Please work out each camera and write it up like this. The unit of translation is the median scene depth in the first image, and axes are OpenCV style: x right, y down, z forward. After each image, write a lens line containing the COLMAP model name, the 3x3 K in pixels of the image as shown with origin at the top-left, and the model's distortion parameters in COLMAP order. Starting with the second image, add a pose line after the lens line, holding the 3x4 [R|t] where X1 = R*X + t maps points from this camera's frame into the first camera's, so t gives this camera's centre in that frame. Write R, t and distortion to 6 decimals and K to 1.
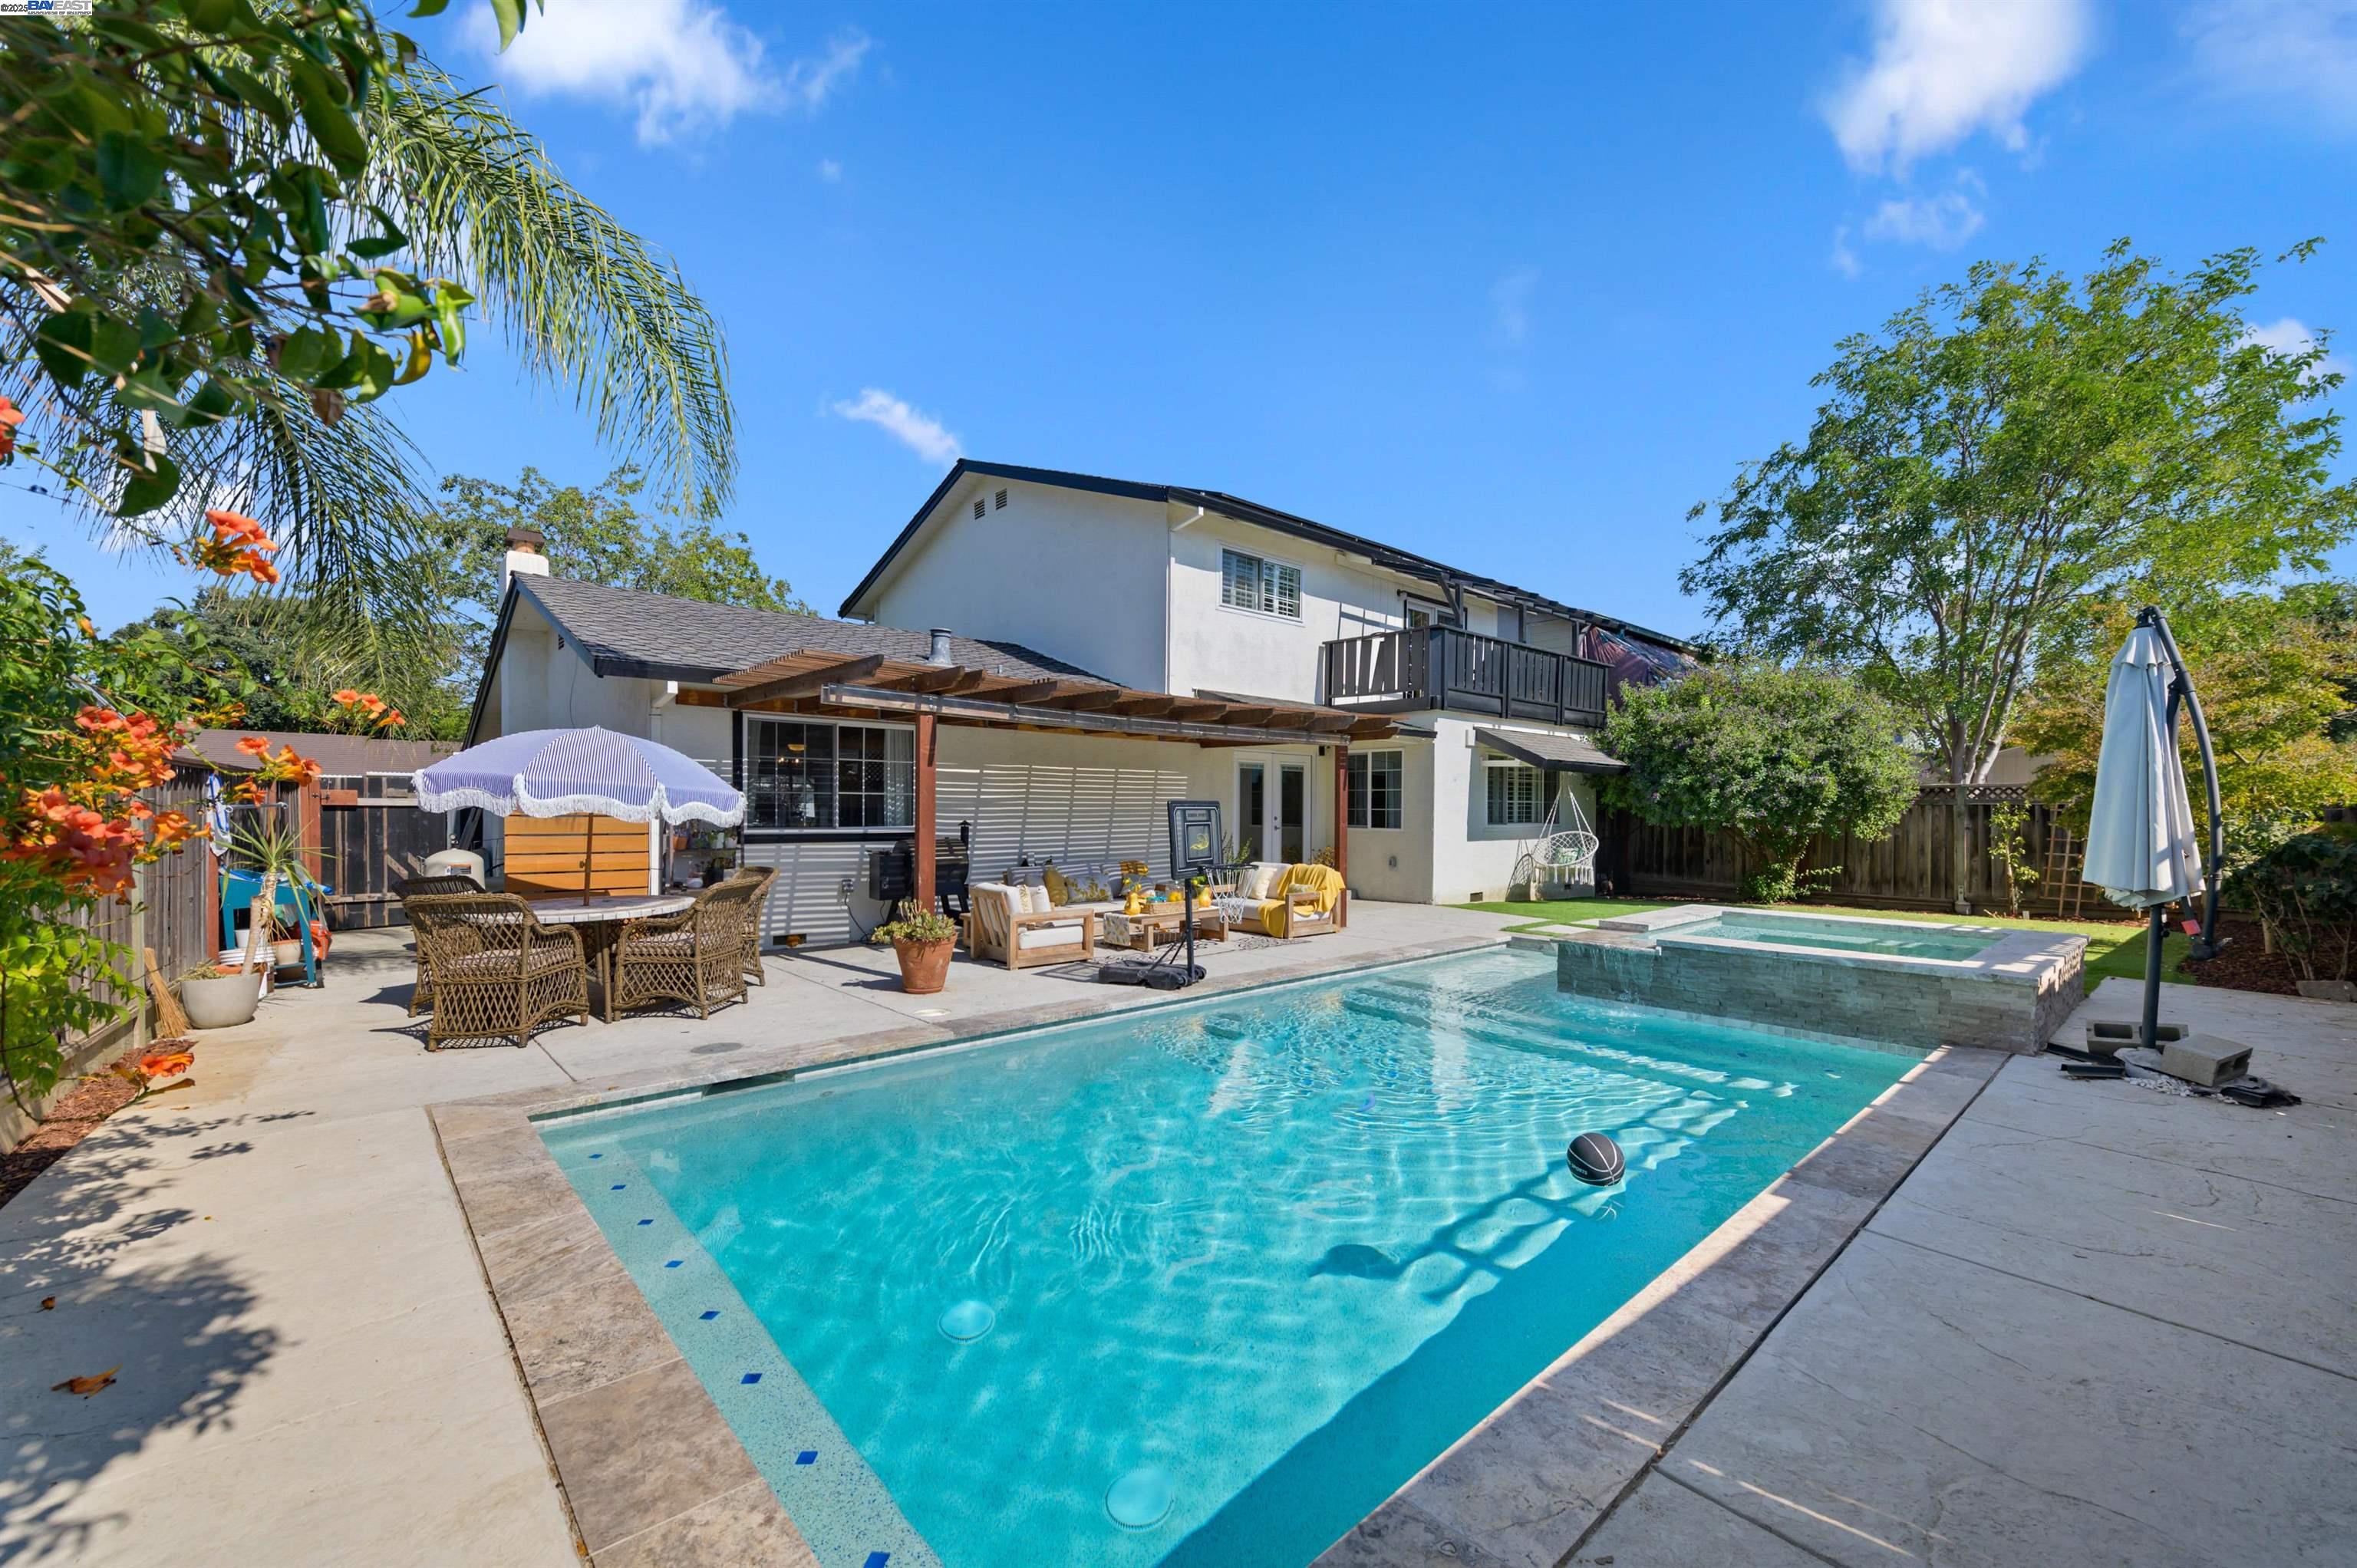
lens RADIAL K [[951.2, 0, 1198.7], [0, 951.2, 812.3], [0, 0, 1]] dist [0.013175, -0.000343]
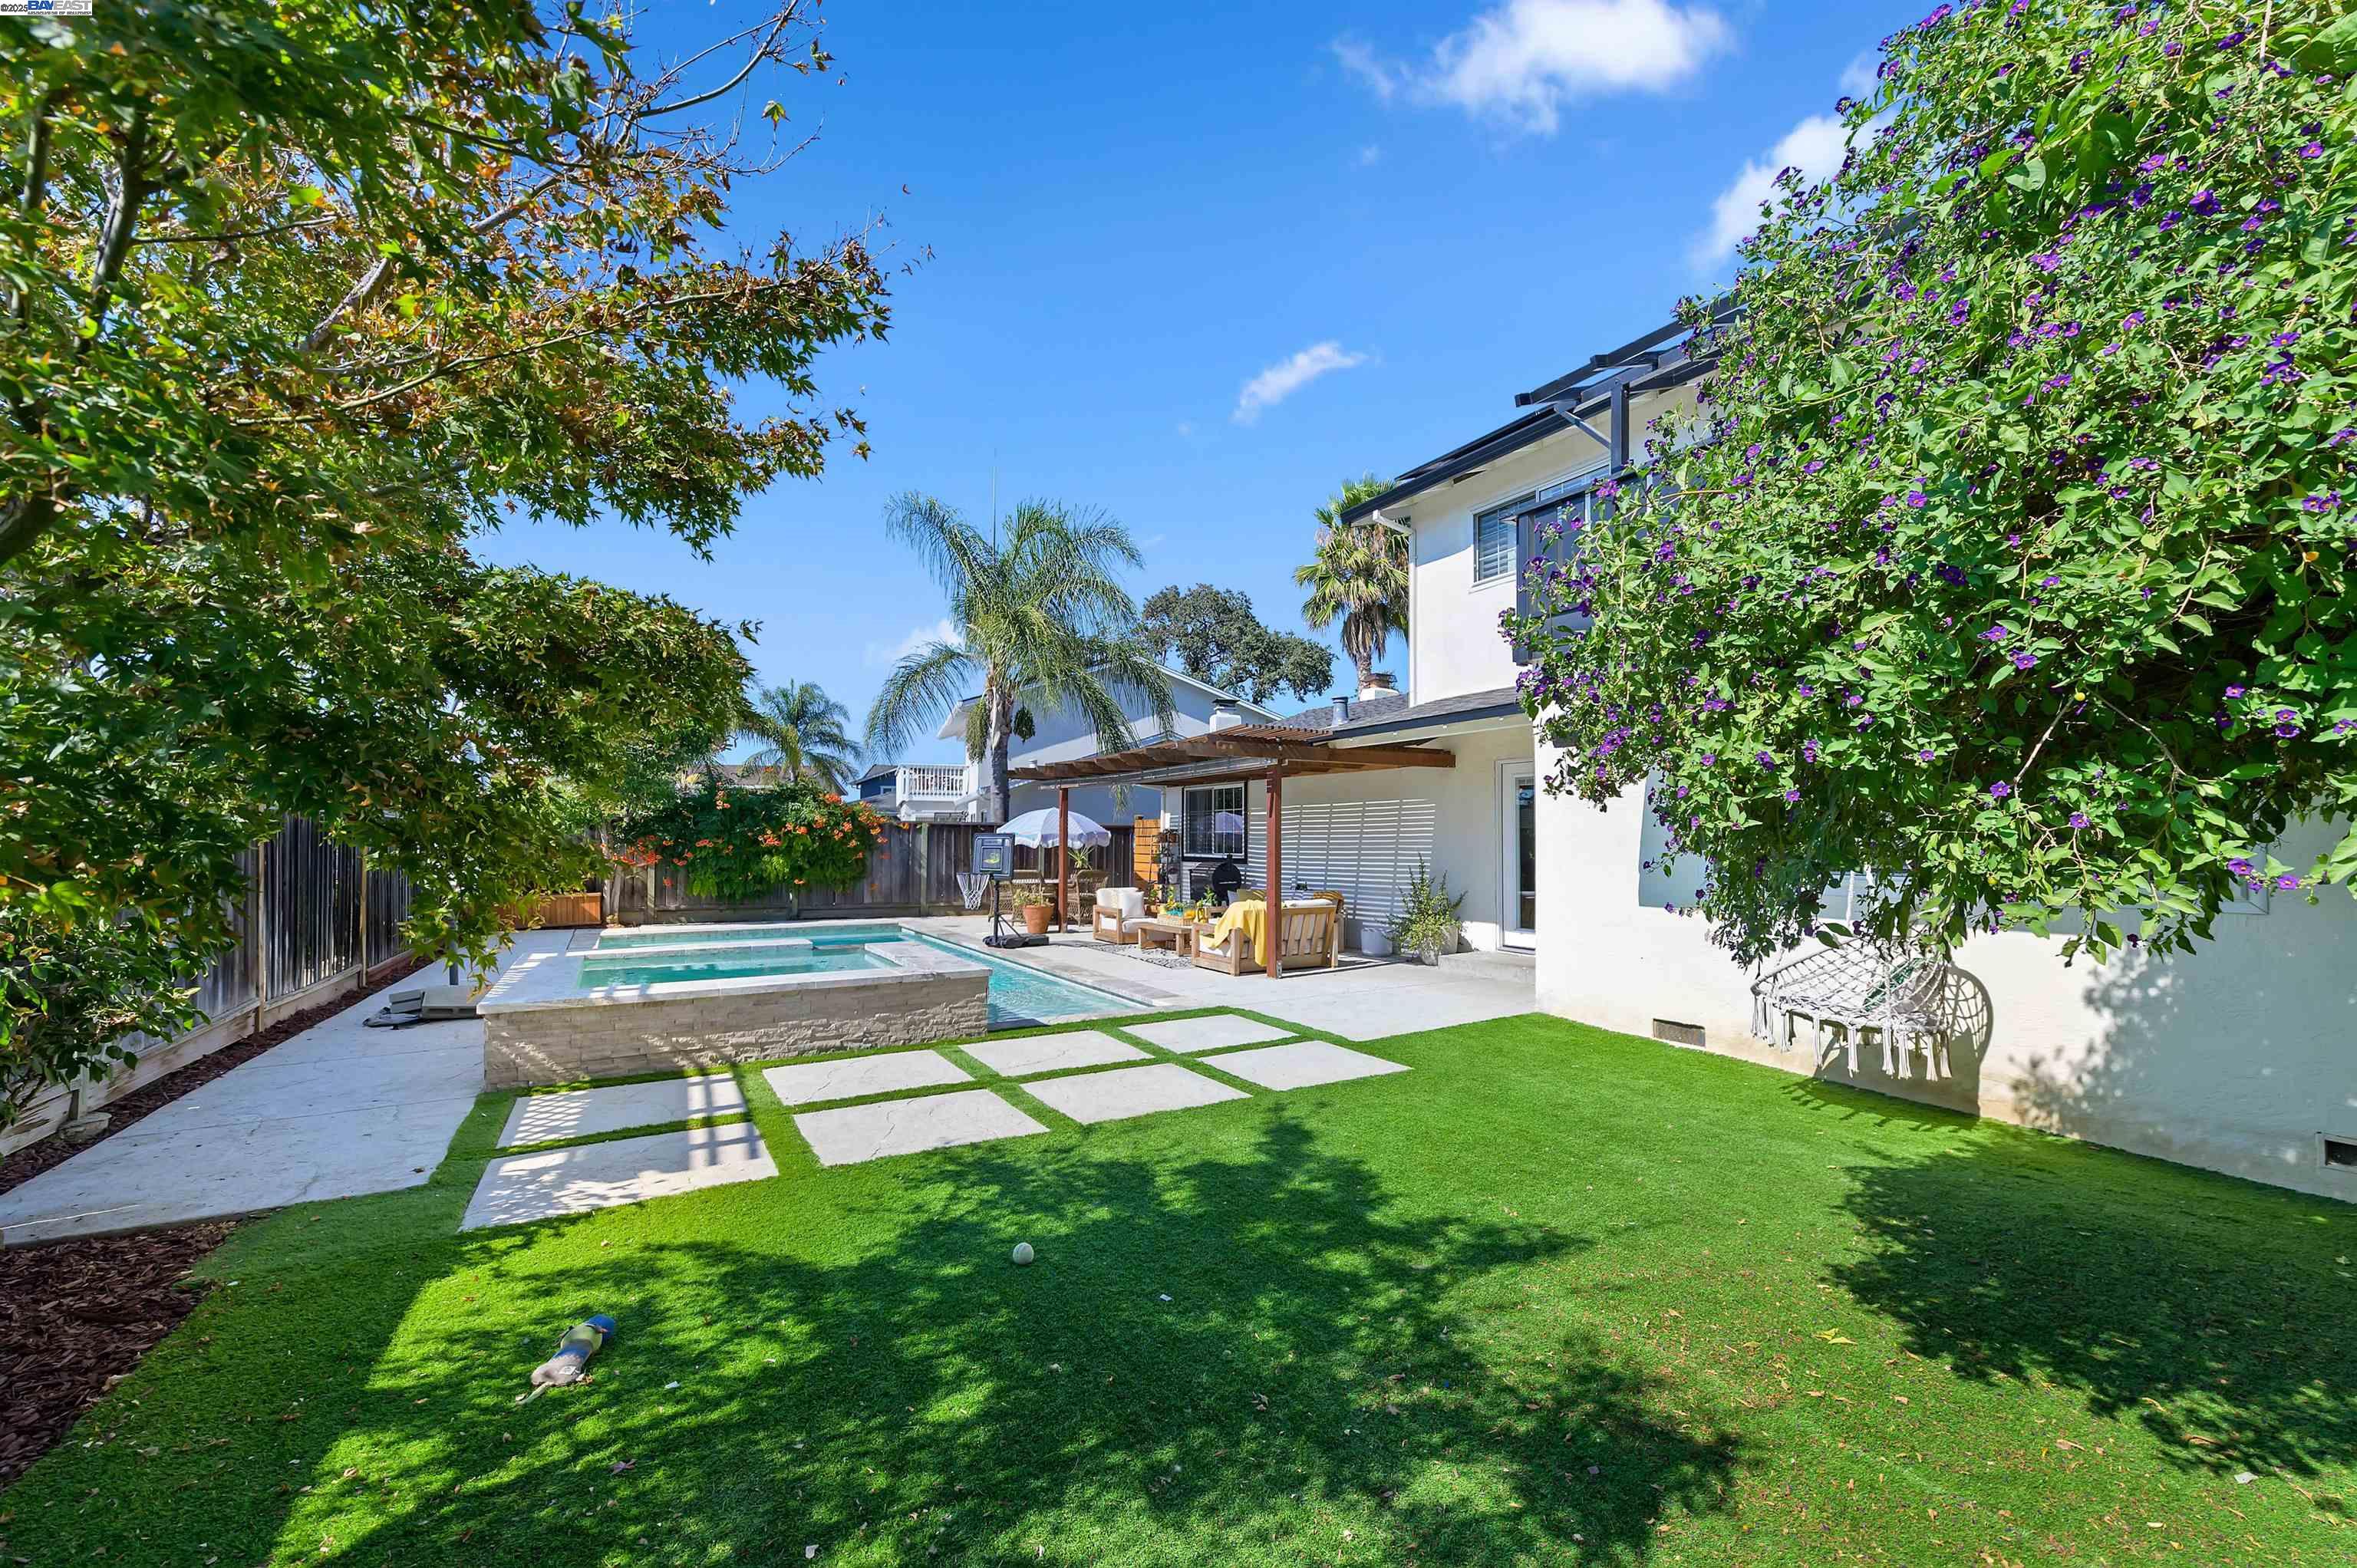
lens RADIAL K [[932.5, 0, 1205.3], [0, 932.5, 847.5], [0, 0, 1]] dist [0.002214, -0.000030]
pose [[-0.186048, -0.001142, -0.982540, 0.797999], [-0.010323, 0.999946, 0.000792, 0.003529], [0.982486, 0.010290, -0.186050, 0.884396]]
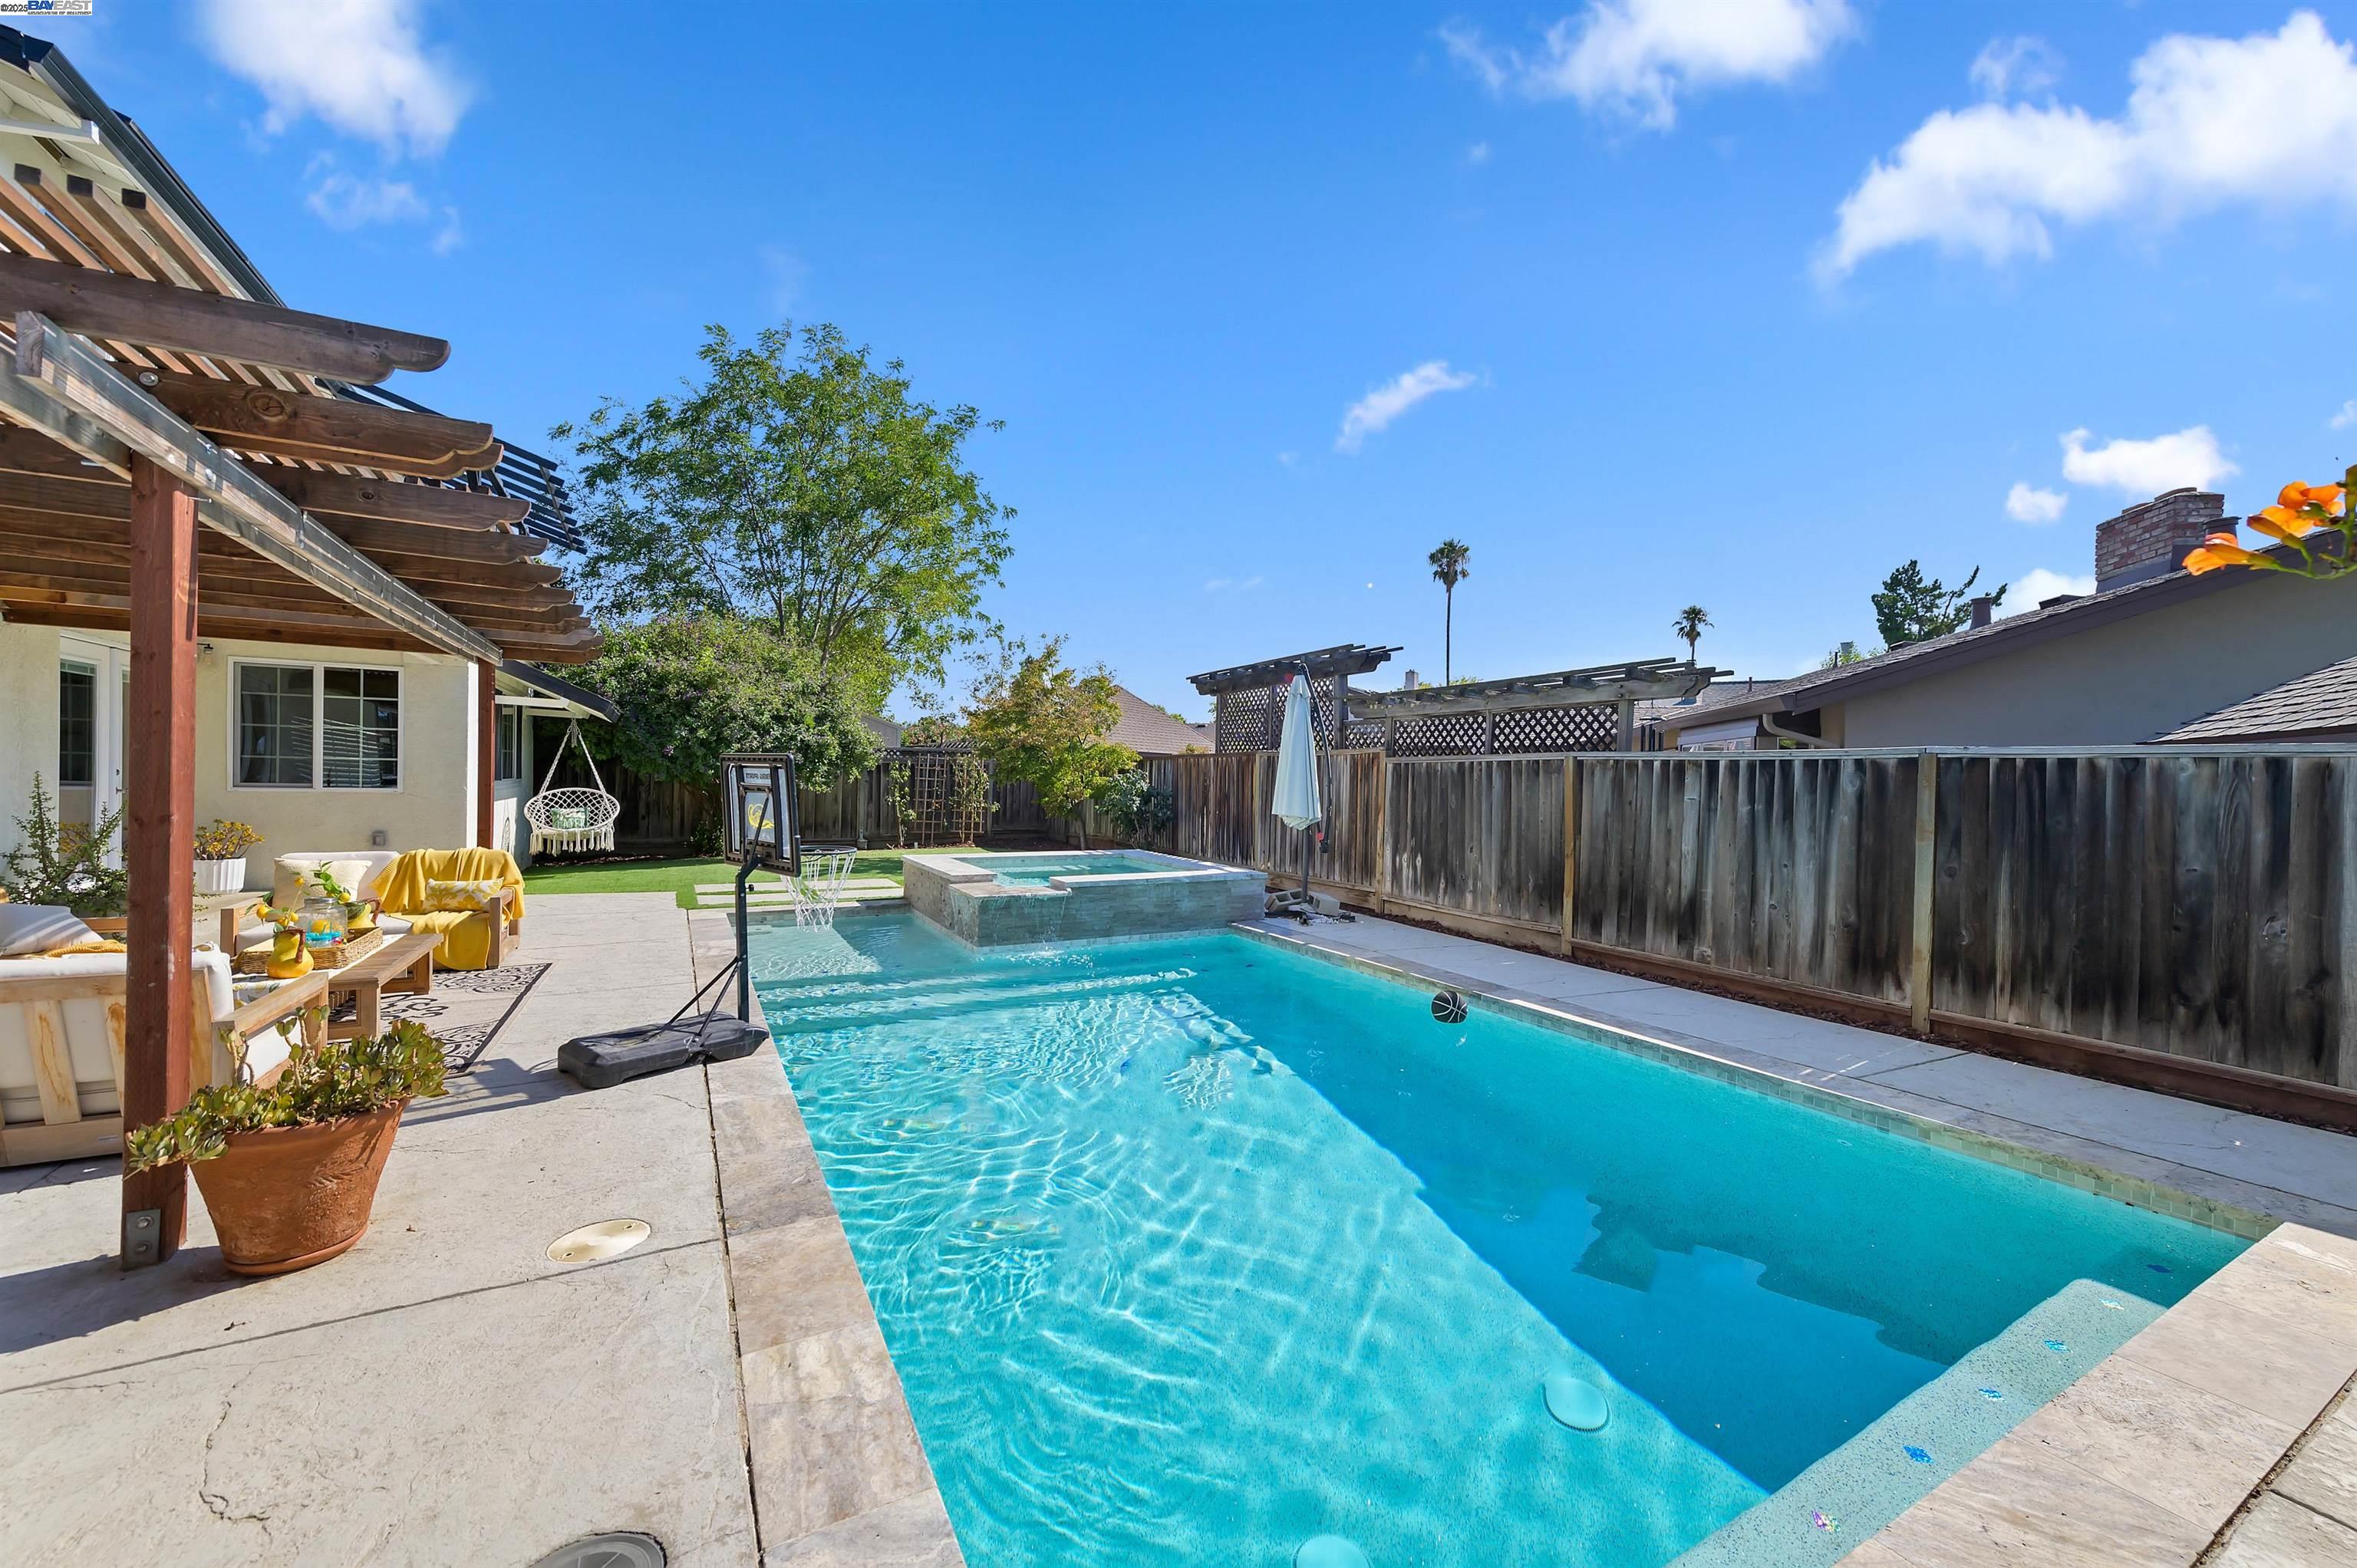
lens RADIAL K [[932.7, 0, 1188.6], [0, 932.7, 775.8], [0, 0, 1]] dist [0.034524, 0.000047]
pose [[0.238843, -0.002582, 0.971055, -0.301801], [-0.011873, 0.999914, 0.005579, -0.002547], [-0.970986, -0.012861, 0.238792, 0.298184]]
